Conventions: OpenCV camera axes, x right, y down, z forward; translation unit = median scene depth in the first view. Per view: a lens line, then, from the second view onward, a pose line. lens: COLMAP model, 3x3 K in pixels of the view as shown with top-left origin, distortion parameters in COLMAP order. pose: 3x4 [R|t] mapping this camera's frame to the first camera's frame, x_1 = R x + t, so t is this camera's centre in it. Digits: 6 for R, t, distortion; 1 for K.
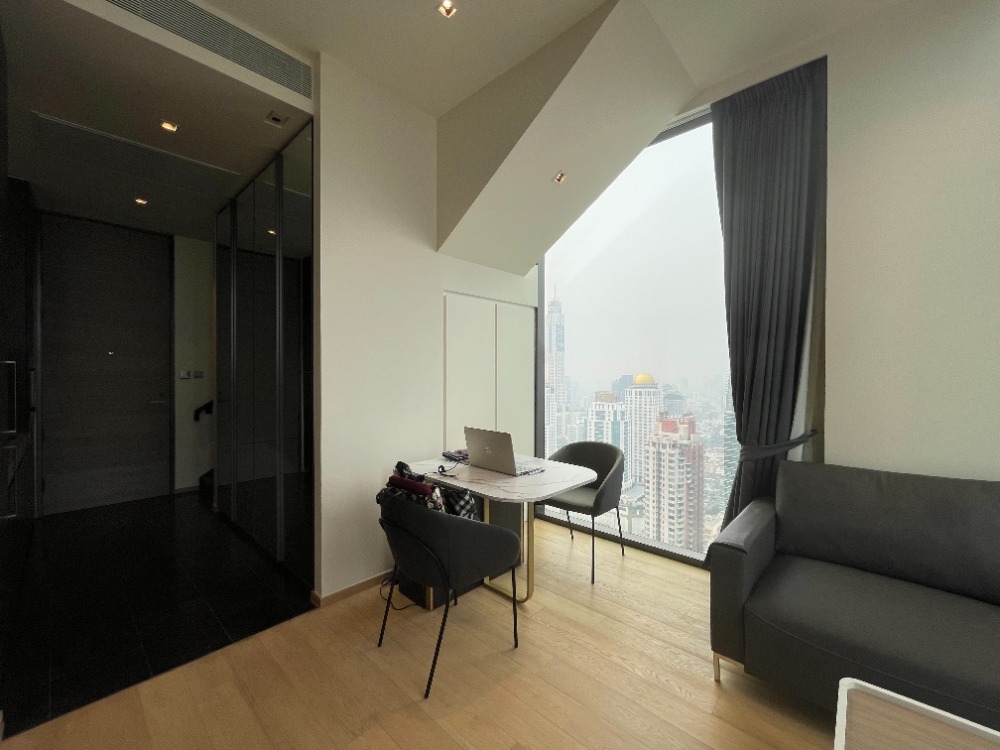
lens RADIAL K [[405.5, 0, 501.4], [0, 405.5, 376.7], [0, 0, 1]] dist [-0.002546, -0.000393]
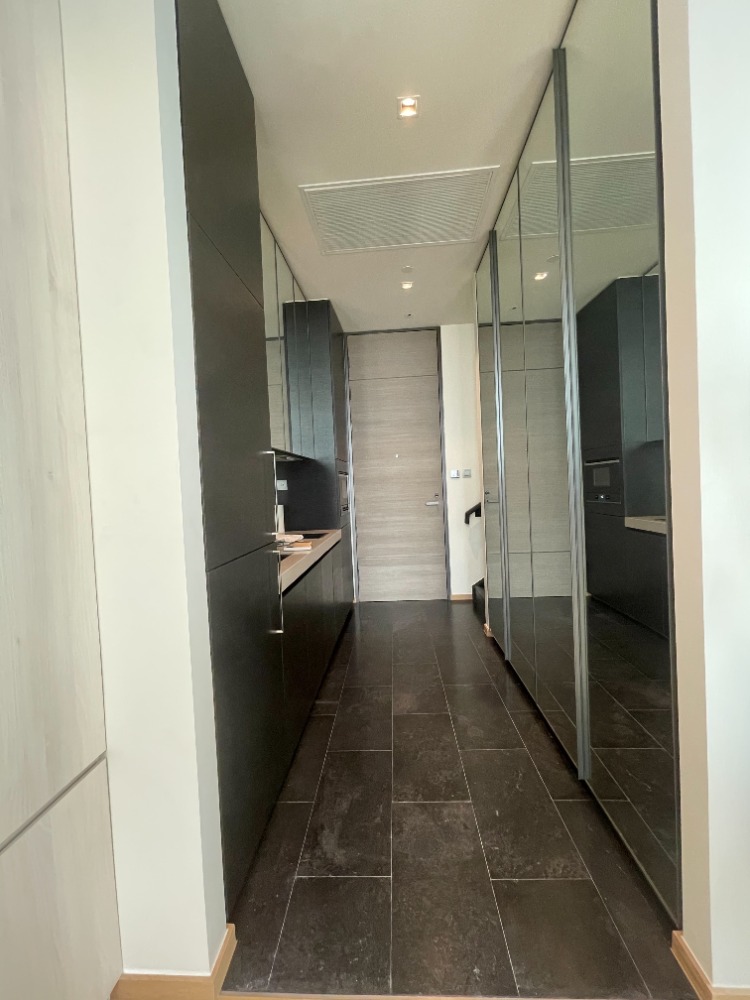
lens RADIAL K [[405.5, 0, 372.9], [0, 405.5, 498.3], [0, 0, 1]] dist [-0.002546, -0.000393]
pose [[0.630063, -0.008762, -0.776495, -0.185440], [0.042910, 0.998801, 0.023548, 0.021531], [0.775357, -0.048157, 0.629684, 0.275410]]
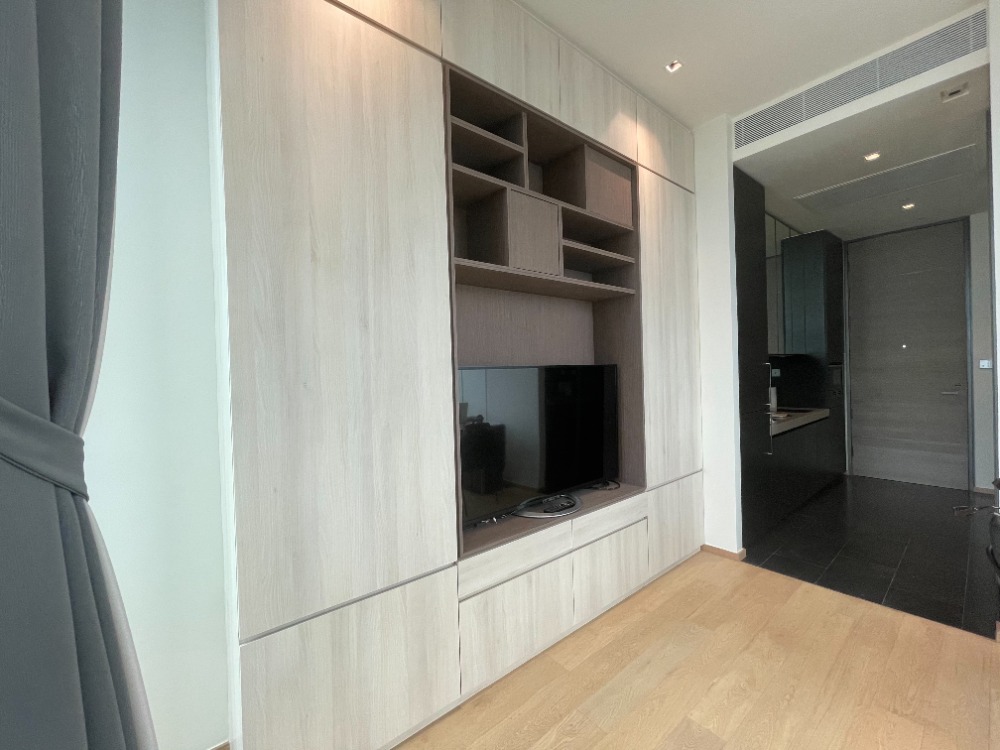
lens RADIAL K [[405.5, 0, 490.5], [0, 405.5, 372.5], [0, 0, 1]] dist [-0.002546, -0.000393]
pose [[-0.155488, 0.001531, -0.987837, 0.294541], [0.021832, 0.999760, -0.001887, -0.009416], [0.987597, -0.021860, -0.155484, 0.044729]]
